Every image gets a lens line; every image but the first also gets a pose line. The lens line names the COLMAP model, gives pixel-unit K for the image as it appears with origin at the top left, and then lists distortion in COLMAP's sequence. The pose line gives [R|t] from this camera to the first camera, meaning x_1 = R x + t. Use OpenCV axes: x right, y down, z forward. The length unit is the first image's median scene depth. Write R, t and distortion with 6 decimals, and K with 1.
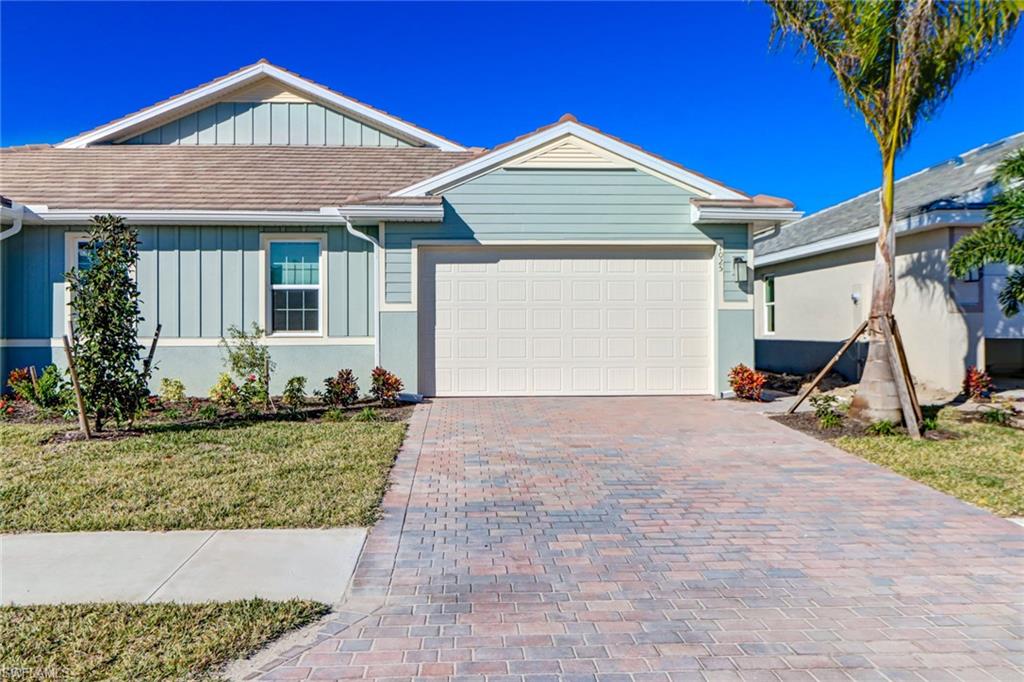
lens RADIAL K [[820.9, 0, 512.0], [0, 820.9, 341.0], [0, 0, 1]] dist [0.000393, 0.001916]
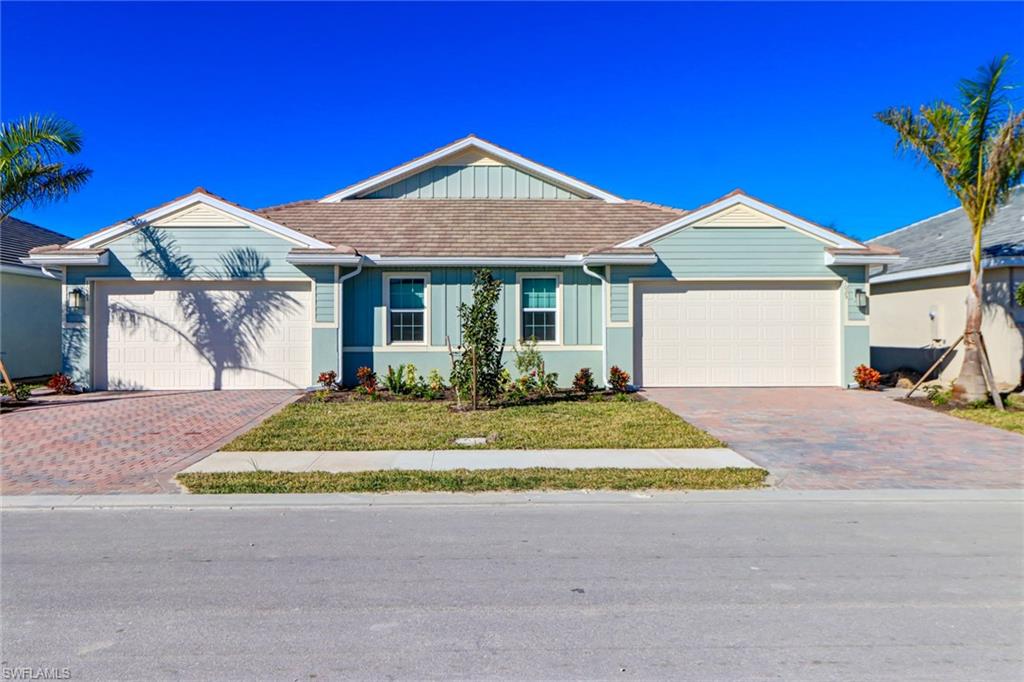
lens RADIAL K [[798.1, 0, 512.7], [0, 798.1, 331.9], [0, 0, 1]] dist [-0.004638, -0.002580]
pose [[0.999557, -0.000308, -0.029768, -0.279330], [-0.000163, 0.999875, -0.015827, -0.006010], [0.029770, 0.015825, 0.999432, -0.390393]]
